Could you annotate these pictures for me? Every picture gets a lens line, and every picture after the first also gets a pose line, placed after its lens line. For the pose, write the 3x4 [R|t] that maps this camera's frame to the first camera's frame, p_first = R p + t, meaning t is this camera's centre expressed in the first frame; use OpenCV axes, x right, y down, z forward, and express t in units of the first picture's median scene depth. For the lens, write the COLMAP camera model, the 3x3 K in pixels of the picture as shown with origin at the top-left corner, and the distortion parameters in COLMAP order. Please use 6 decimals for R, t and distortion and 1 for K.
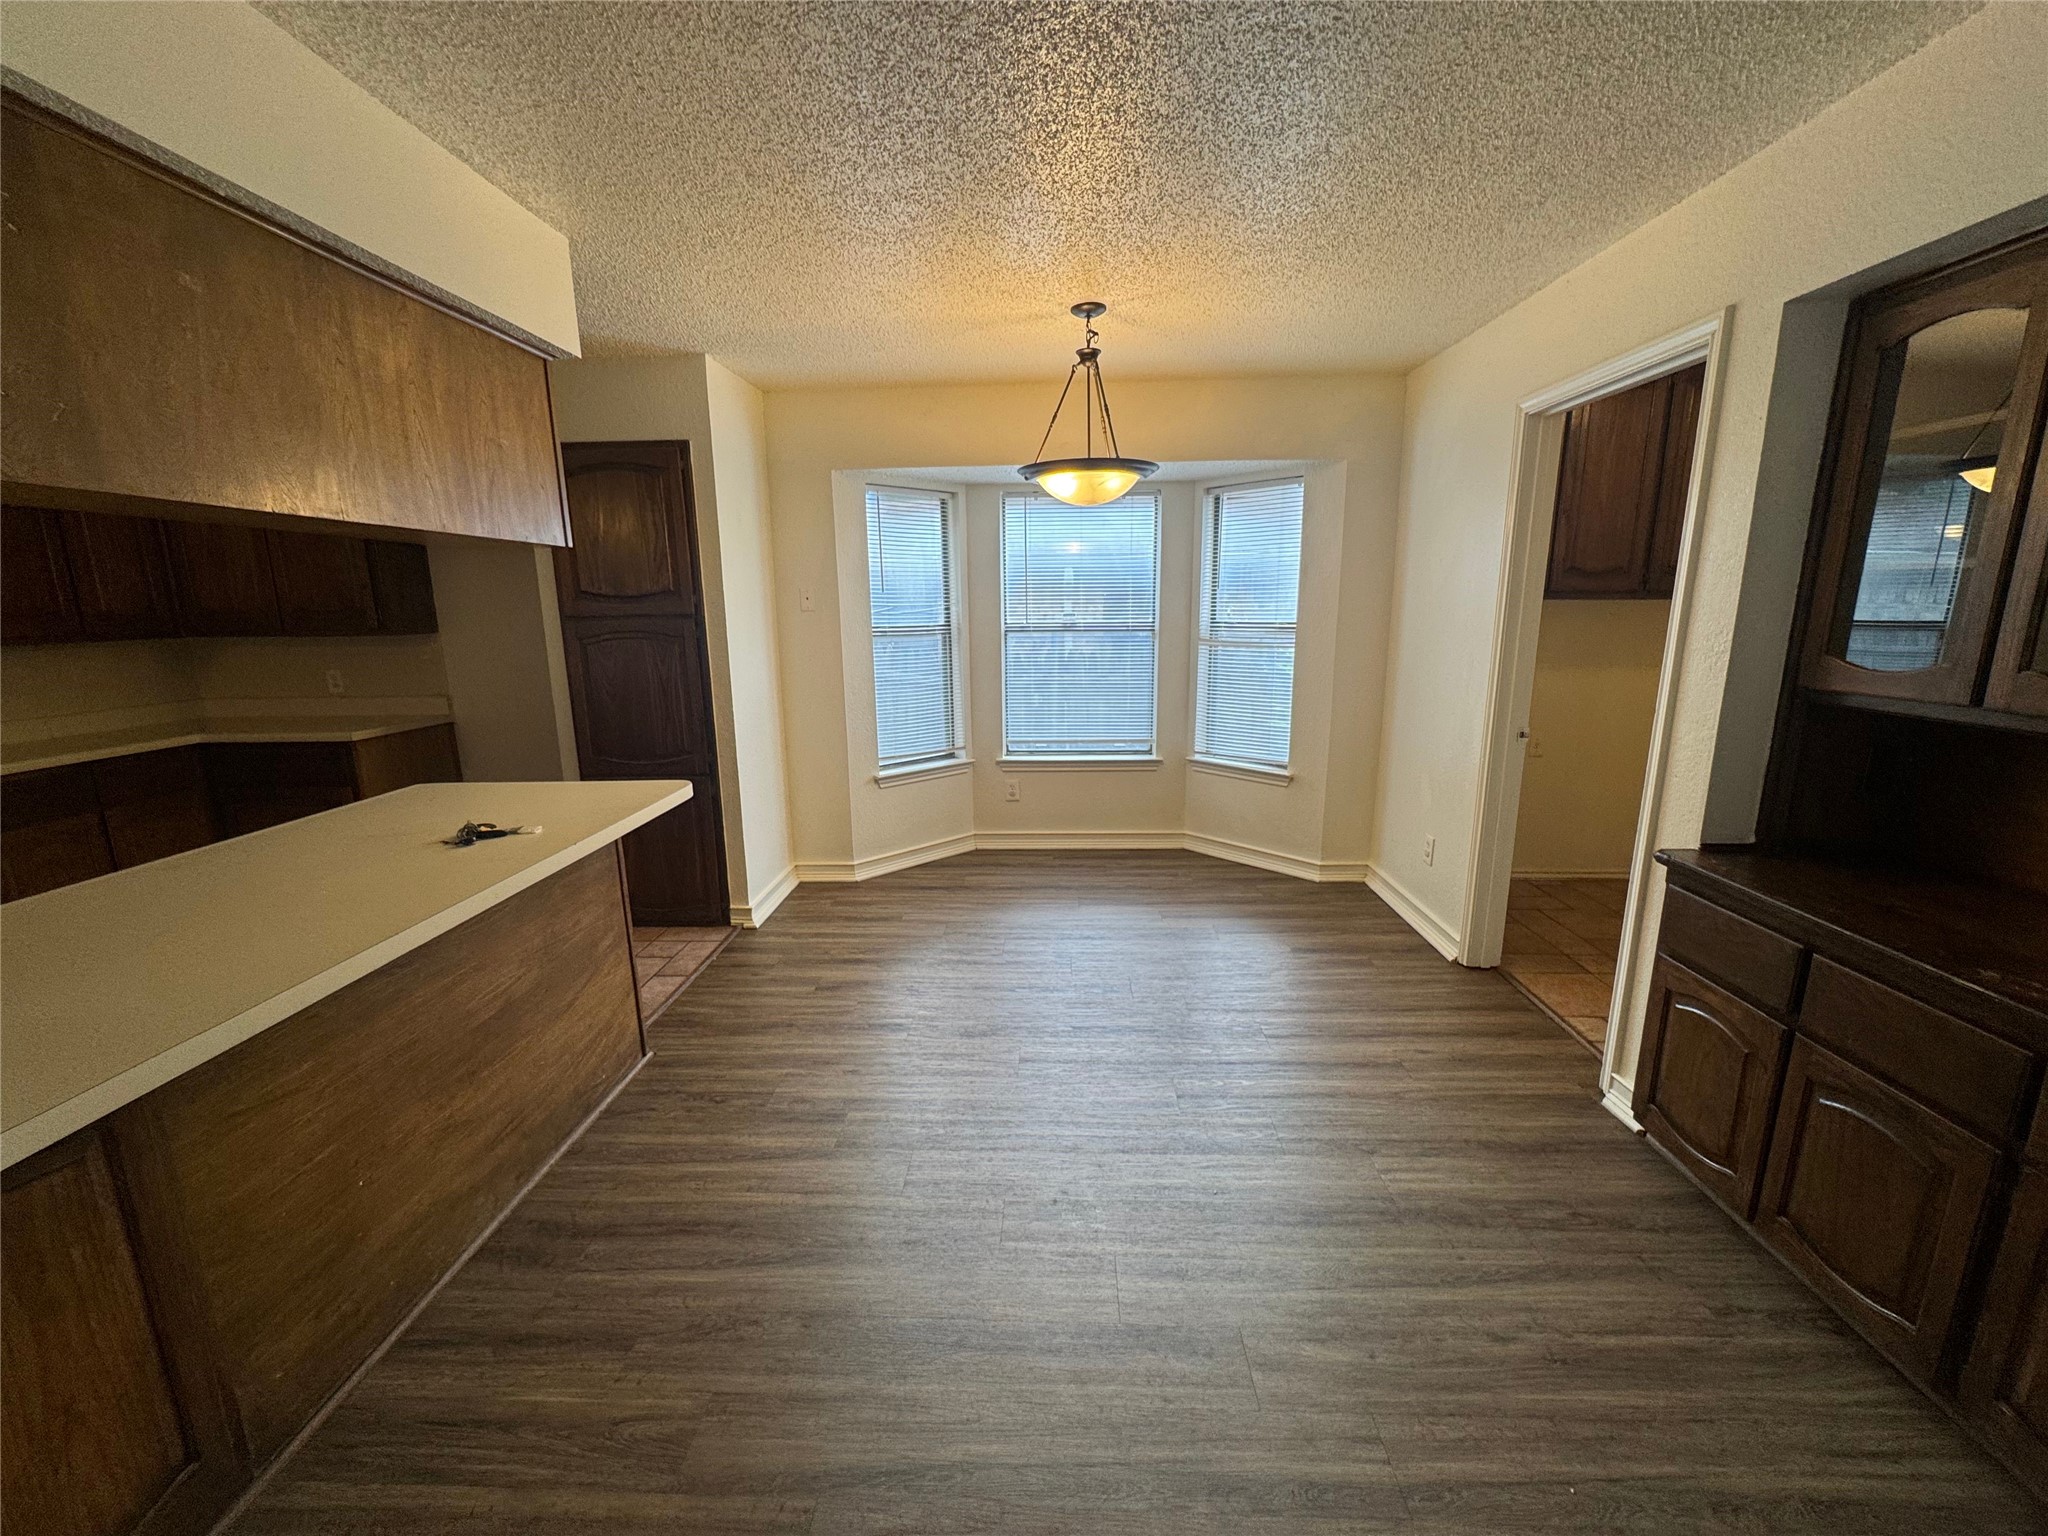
lens RADIAL K [[821.1, 0, 1028.2], [0, 821.1, 766.9], [0, 0, 1]] dist [-0.004298, 0.001131]
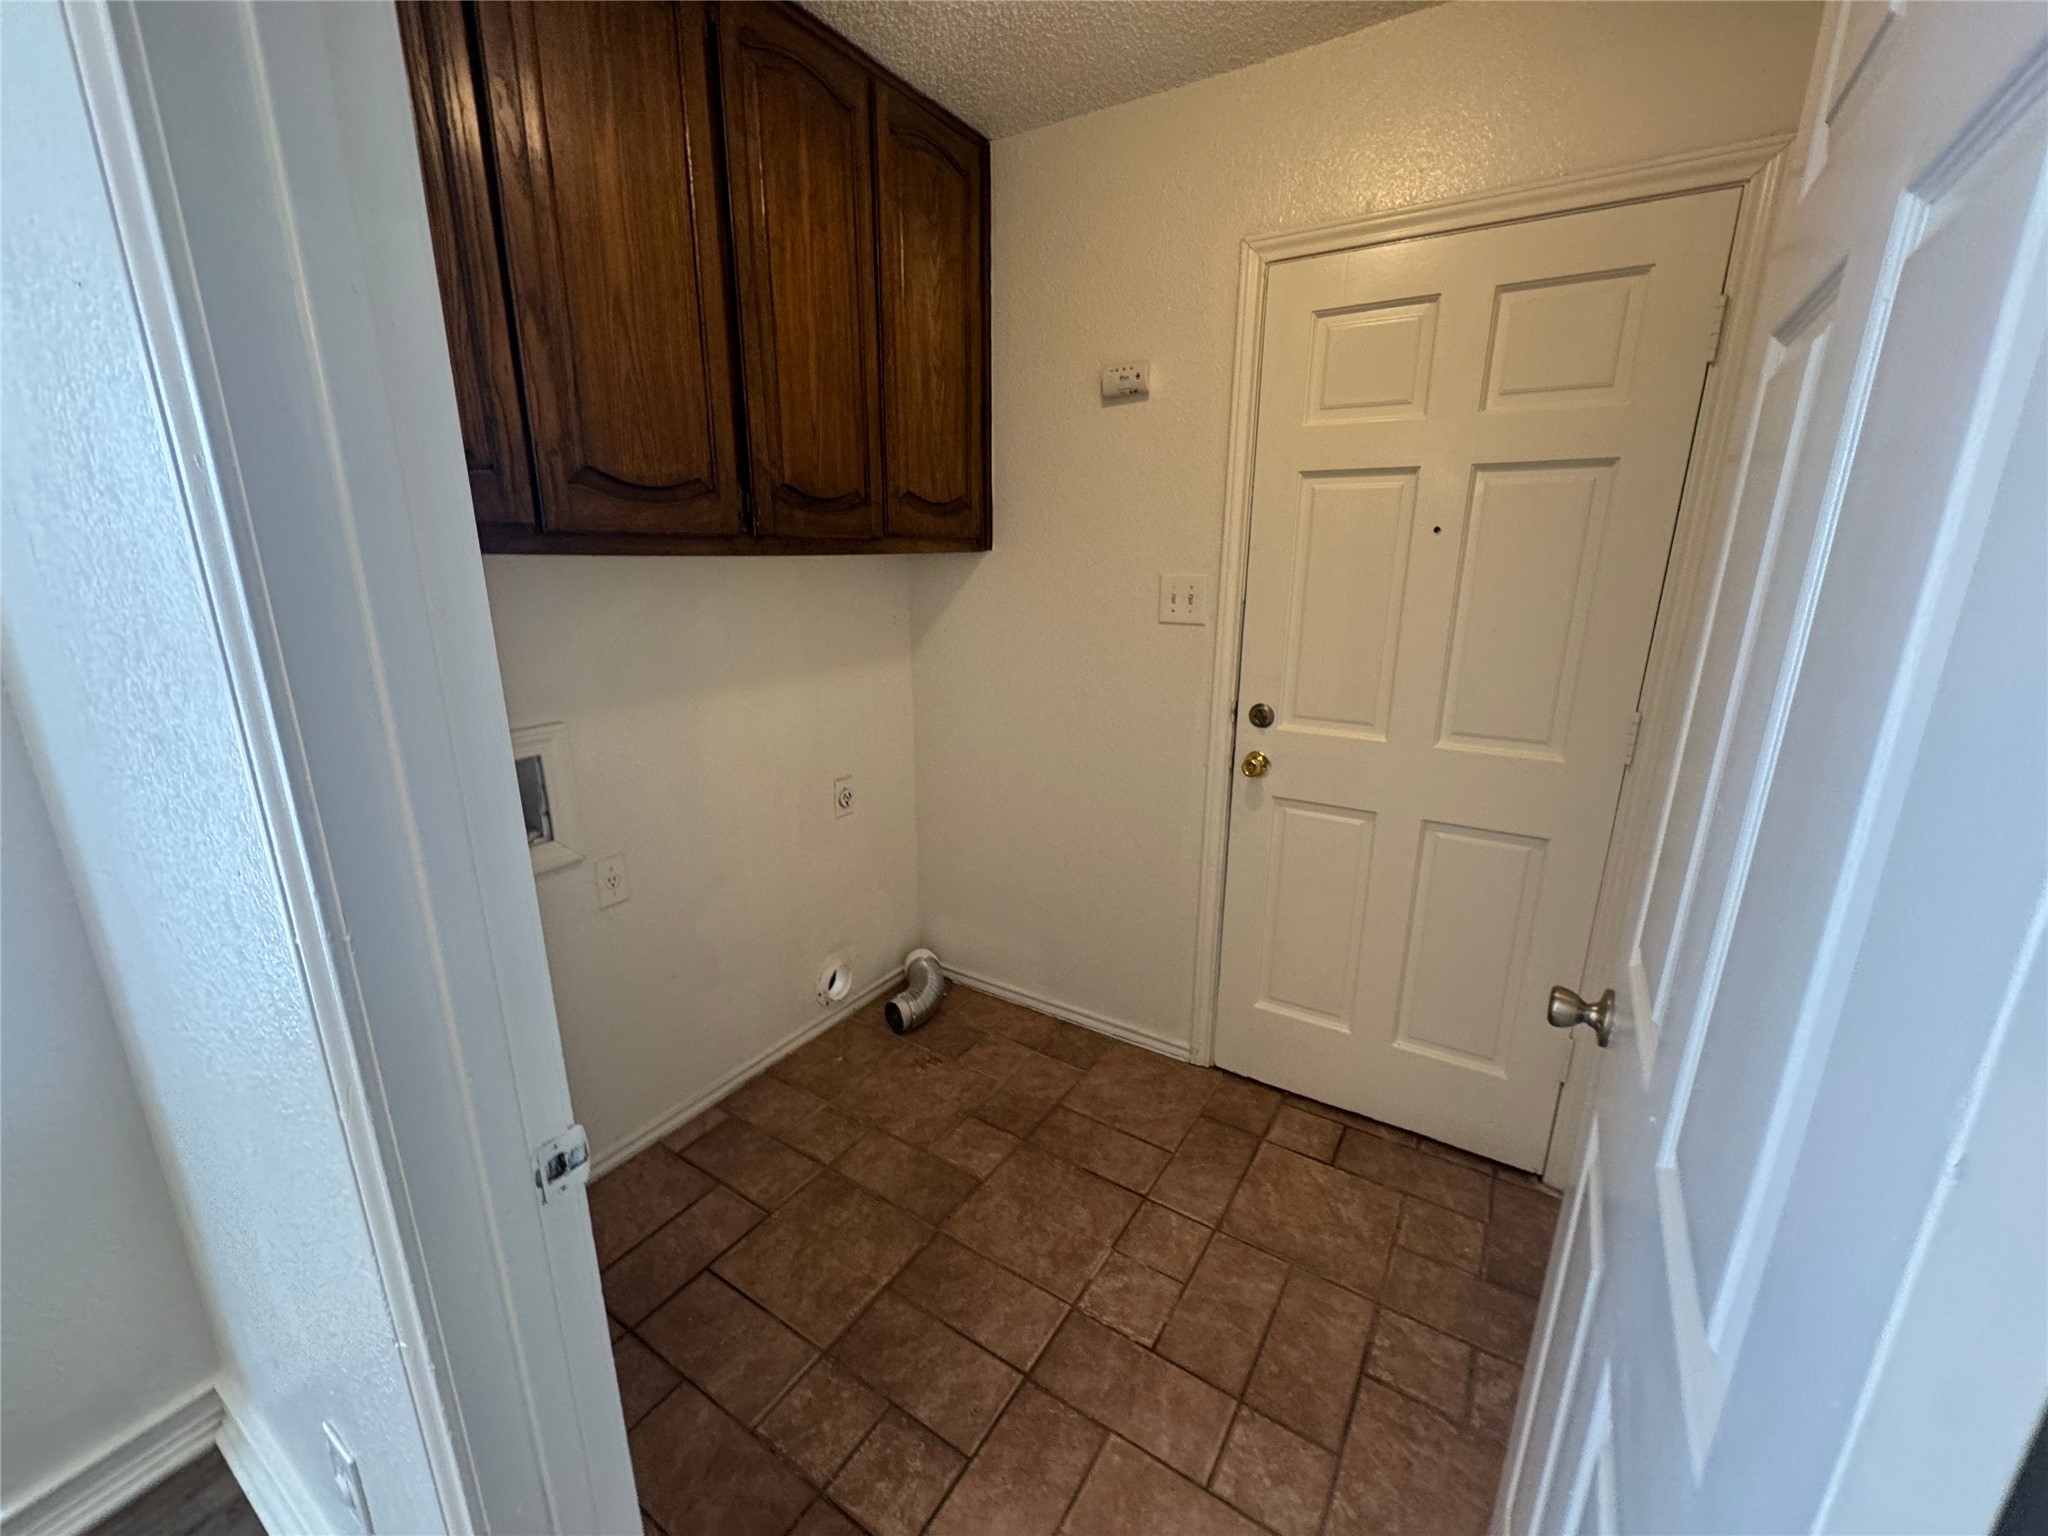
lens RADIAL K [[821.1, 0, 1023.0], [0, 821.1, 765.4], [0, 0, 1]] dist [-0.004298, 0.001131]
pose [[0.507155, -0.217844, 0.833869, 0.423603], [0.167048, 0.974027, 0.152862, -0.136011], [-0.845511, 0.061772, 0.530373, 0.643059]]
